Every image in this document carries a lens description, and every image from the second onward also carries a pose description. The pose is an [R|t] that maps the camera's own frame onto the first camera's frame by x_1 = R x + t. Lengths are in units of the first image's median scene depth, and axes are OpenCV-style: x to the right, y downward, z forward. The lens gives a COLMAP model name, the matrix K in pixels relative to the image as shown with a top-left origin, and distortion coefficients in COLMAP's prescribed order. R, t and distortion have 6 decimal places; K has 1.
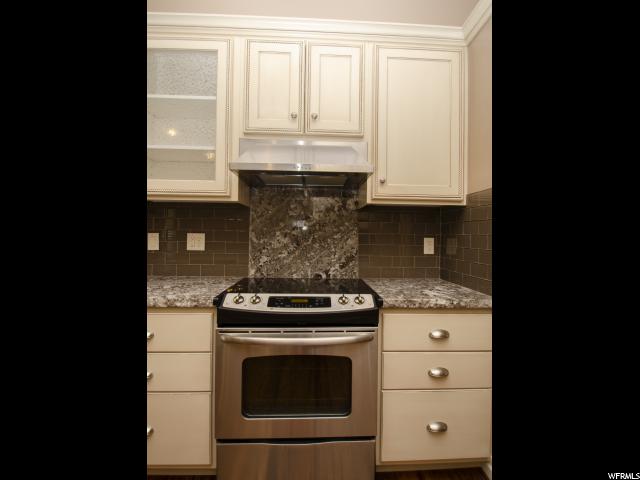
lens RADIAL K [[352.0, 0, 319.4], [0, 352.0, 241.5], [0, 0, 1]] dist [-0.015734, -0.001093]
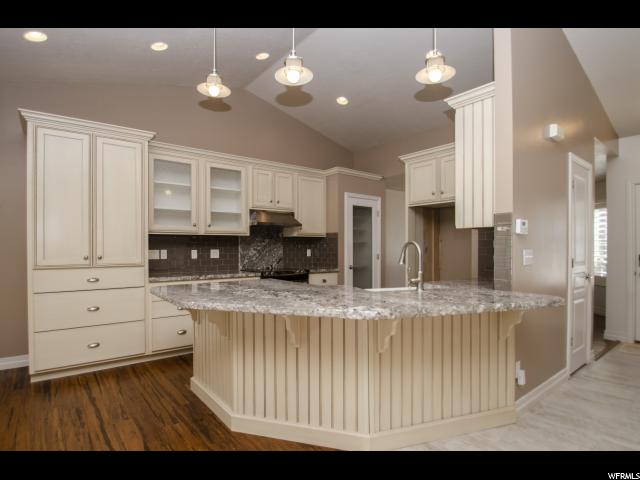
lens RADIAL K [[352.0, 0, 320.3], [0, 352.0, 240.7], [0, 0, 1]] dist [-0.015734, -0.001093]
pose [[0.813538, -0.004261, 0.581496, -1.028829], [0.012281, 0.999876, -0.009856, -0.046234], [-0.581382, 0.015159, 0.813490, -1.002738]]
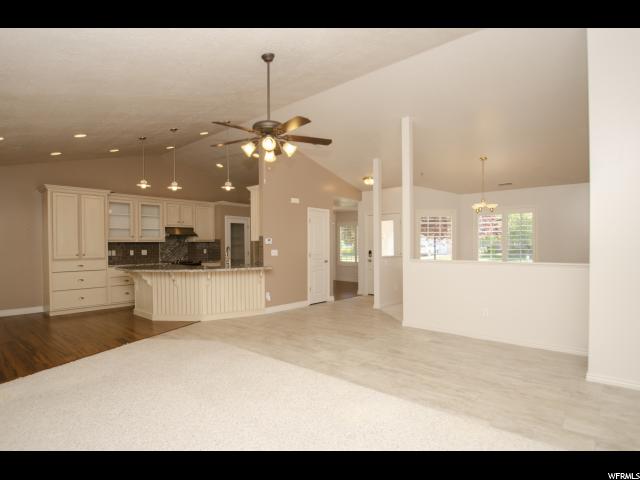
lens RADIAL K [[352.0, 0, 319.5], [0, 352.0, 244.8], [0, 0, 1]] dist [-0.015734, -0.001093]
pose [[0.700165, -0.021274, 0.713664, -1.618397], [0.017369, 0.999768, 0.012761, -0.086856], [-0.713770, 0.003461, 0.700372, -2.697541]]
